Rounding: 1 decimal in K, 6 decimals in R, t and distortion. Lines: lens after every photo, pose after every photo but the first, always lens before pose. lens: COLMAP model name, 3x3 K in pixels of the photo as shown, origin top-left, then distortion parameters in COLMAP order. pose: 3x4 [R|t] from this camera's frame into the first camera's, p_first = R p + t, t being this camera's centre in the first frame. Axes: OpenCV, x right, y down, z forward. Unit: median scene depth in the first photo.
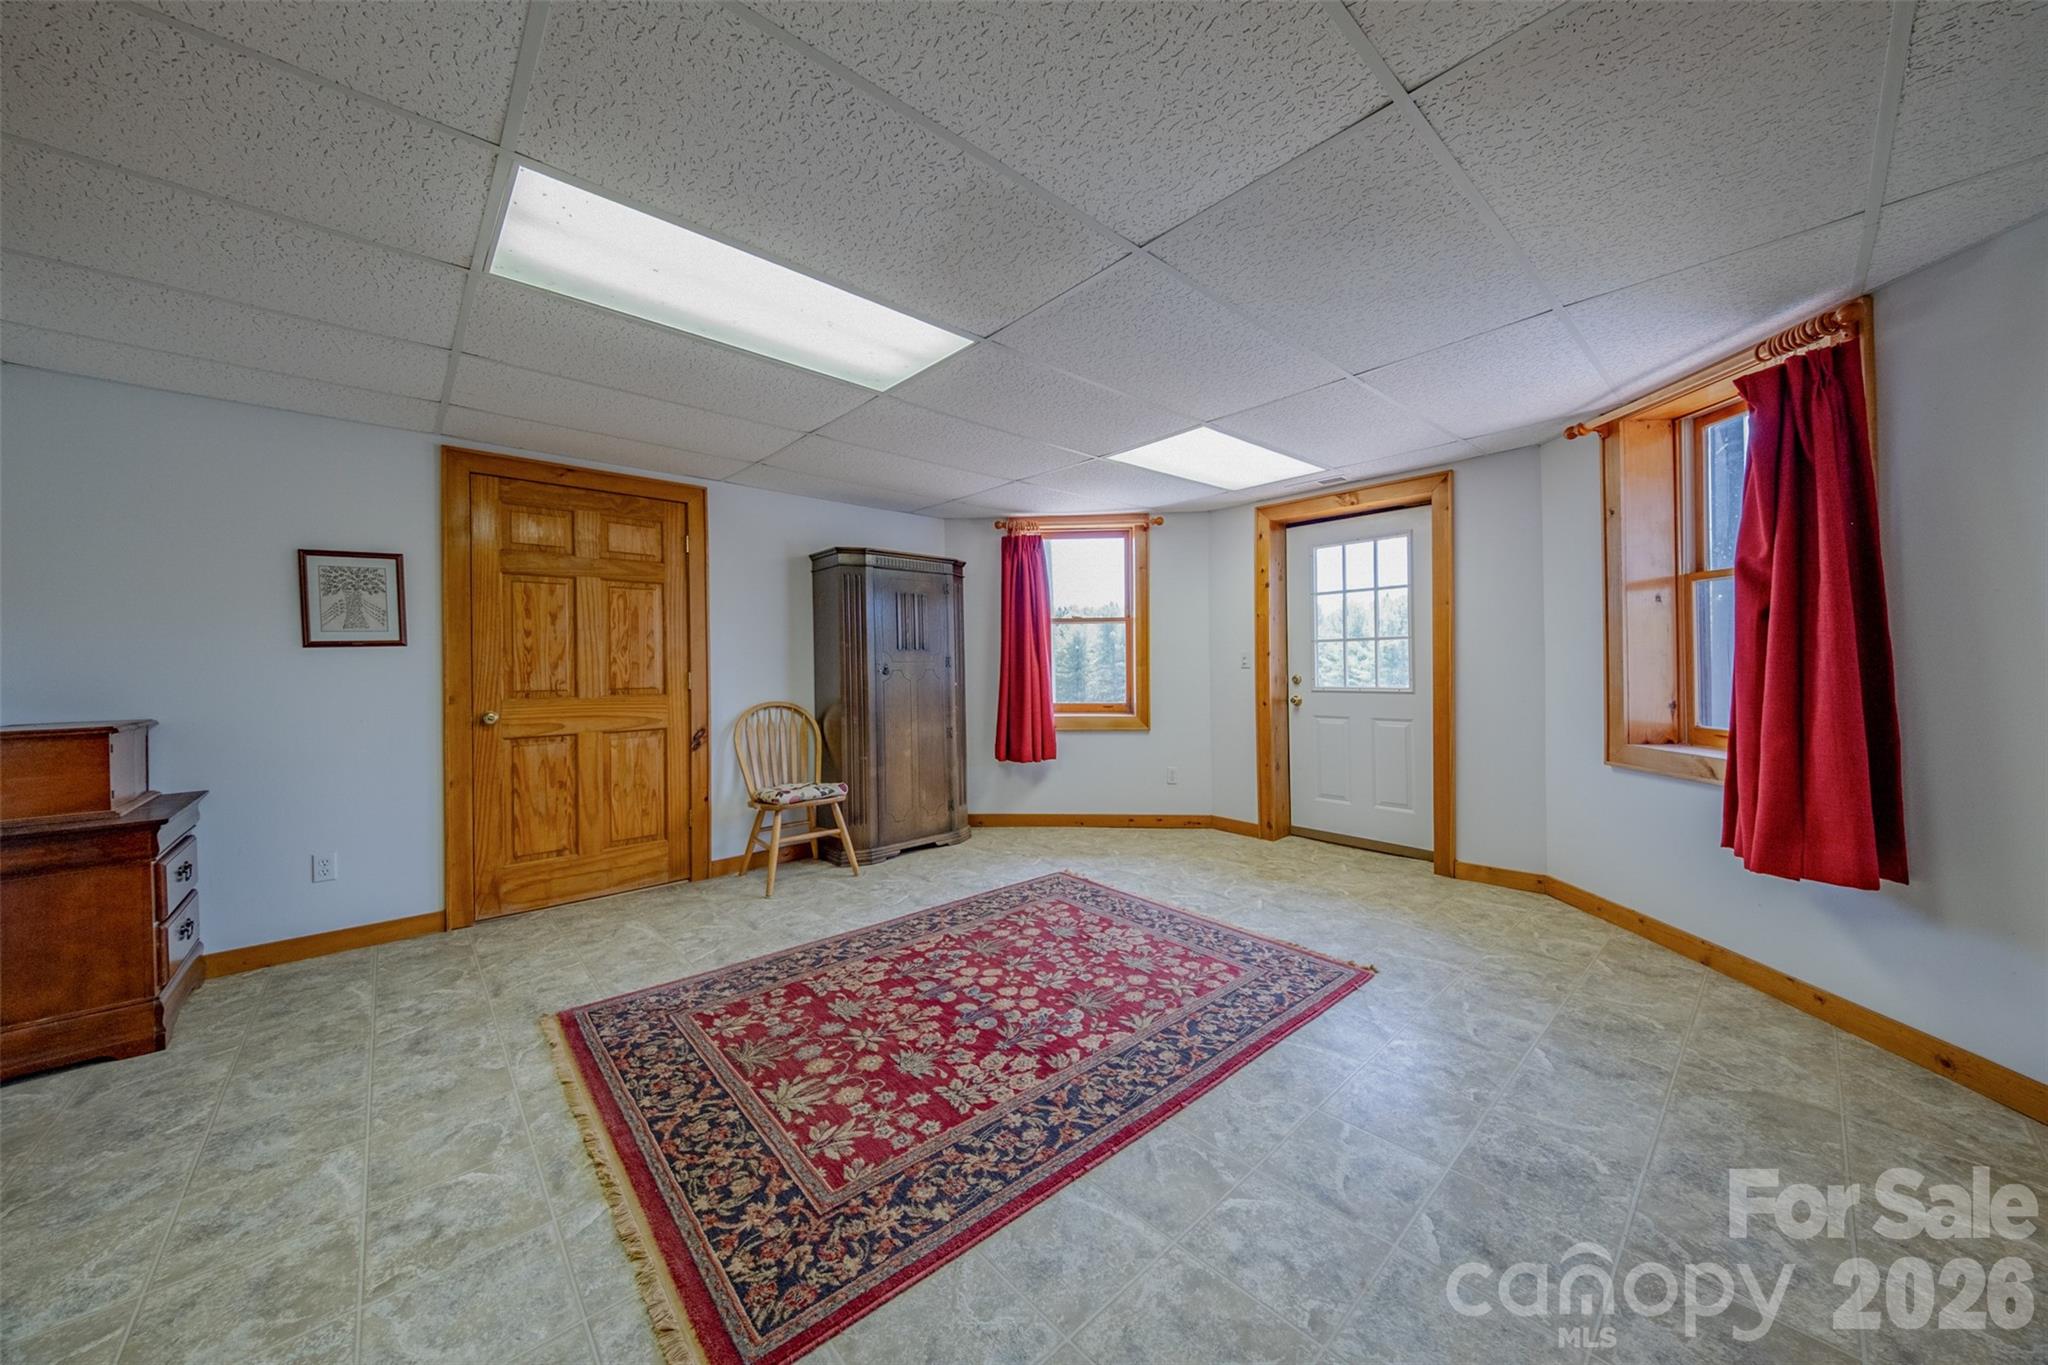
lens RADIAL K [[696.2, 0, 1020.5], [0, 696.2, 664.9], [0, 0, 1]] dist [0.009172, -0.005473]
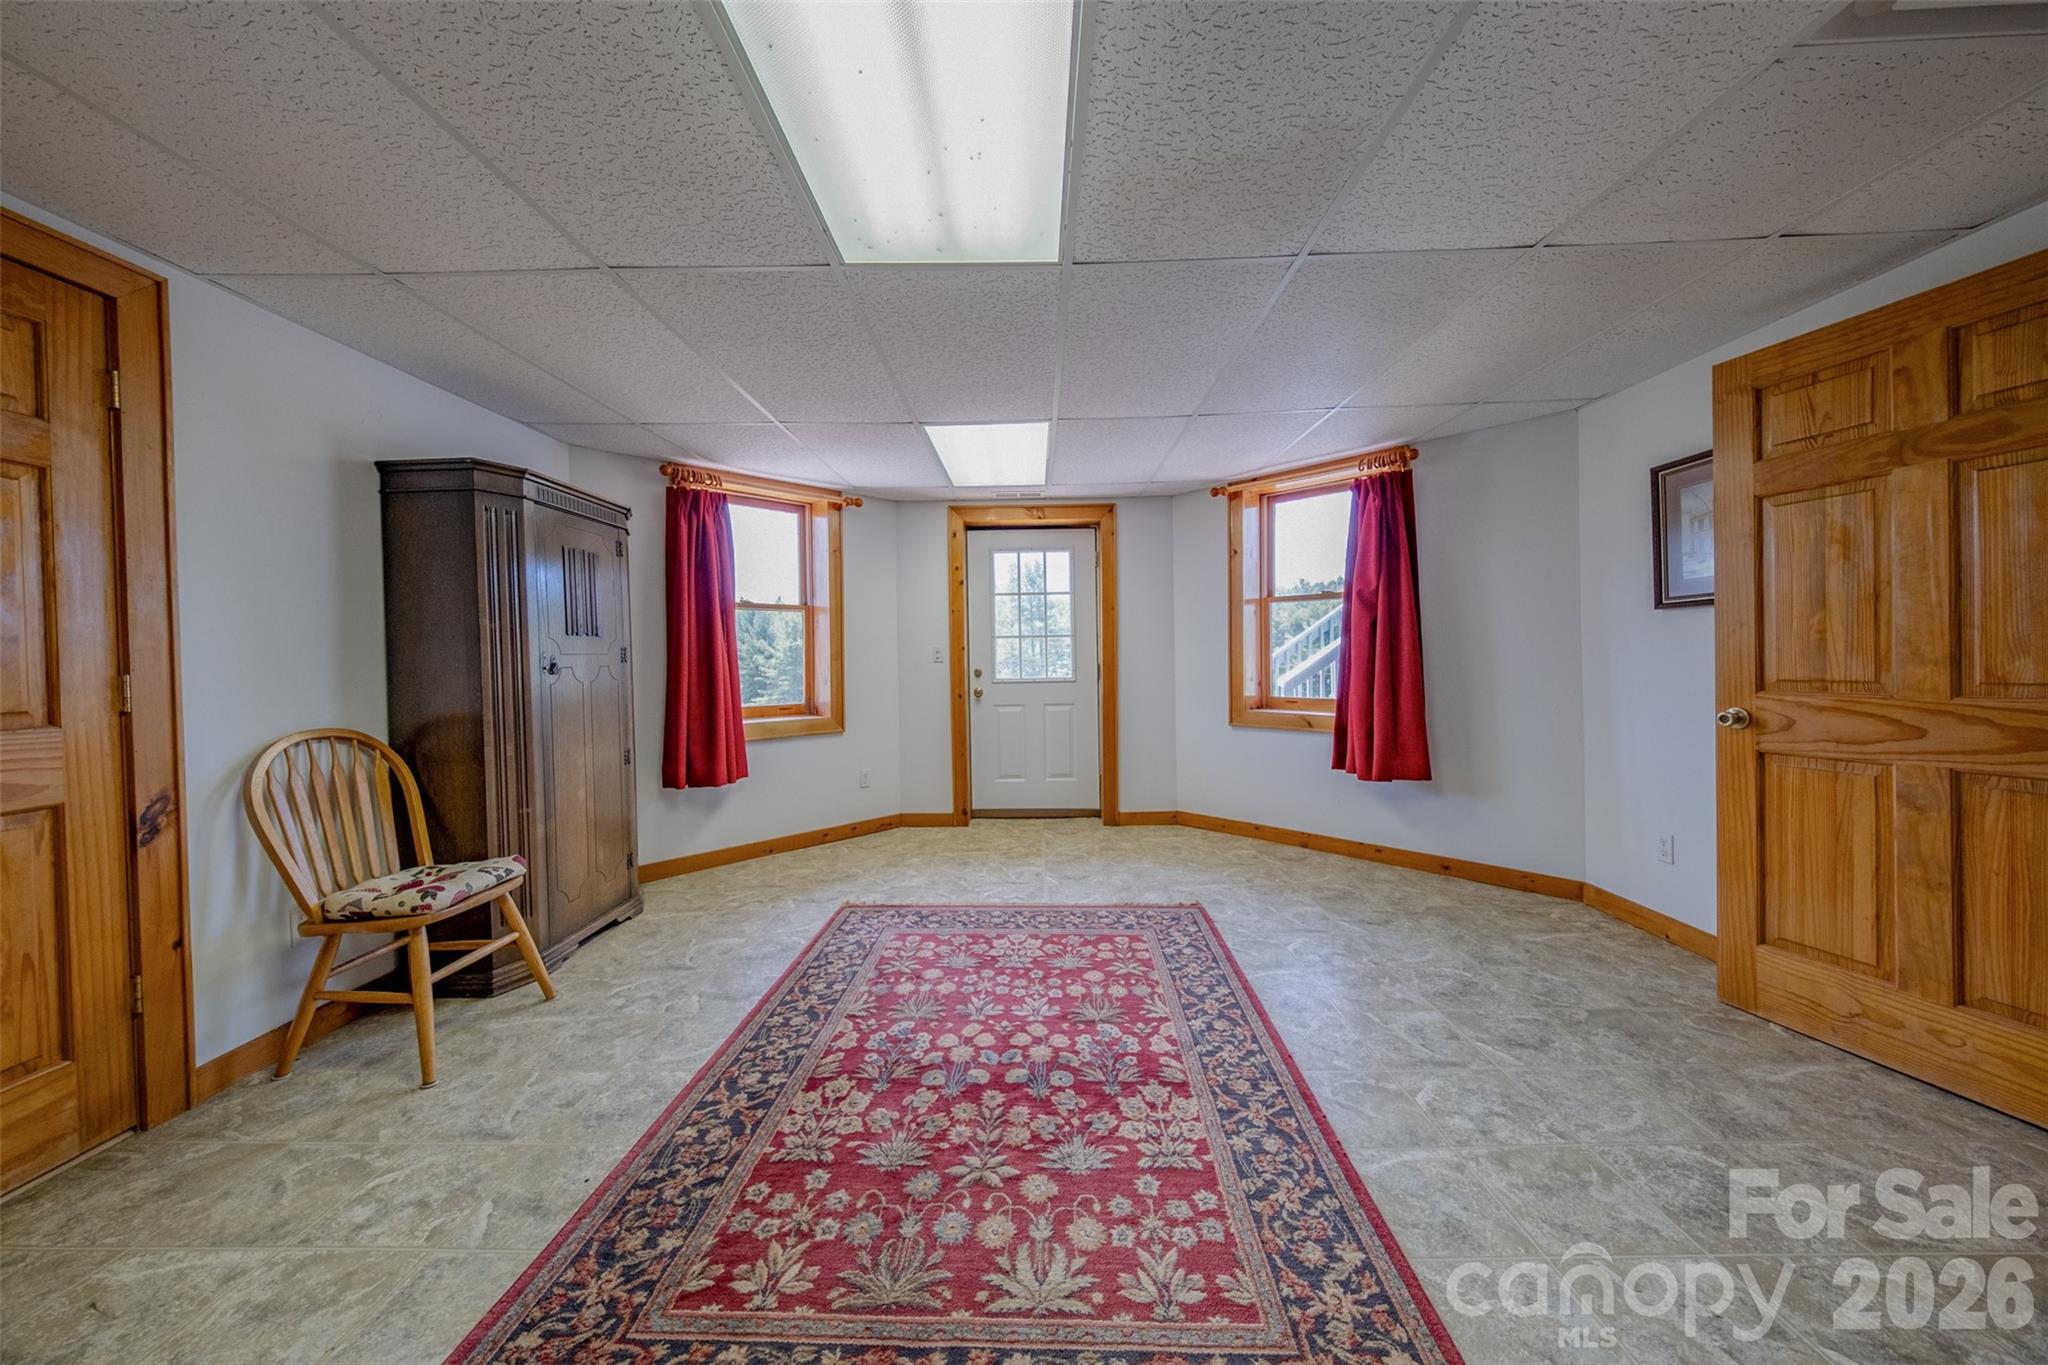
lens RADIAL K [[696.2, 0, 1043.8], [0, 696.2, 662.3], [0, 0, 1]] dist [0.009172, -0.005473]
pose [[0.679792, -0.005093, 0.733387, -0.517460], [0.005769, 0.999982, 0.001597, 0.006827], [-0.733382, 0.003146, 0.679809, 0.335124]]
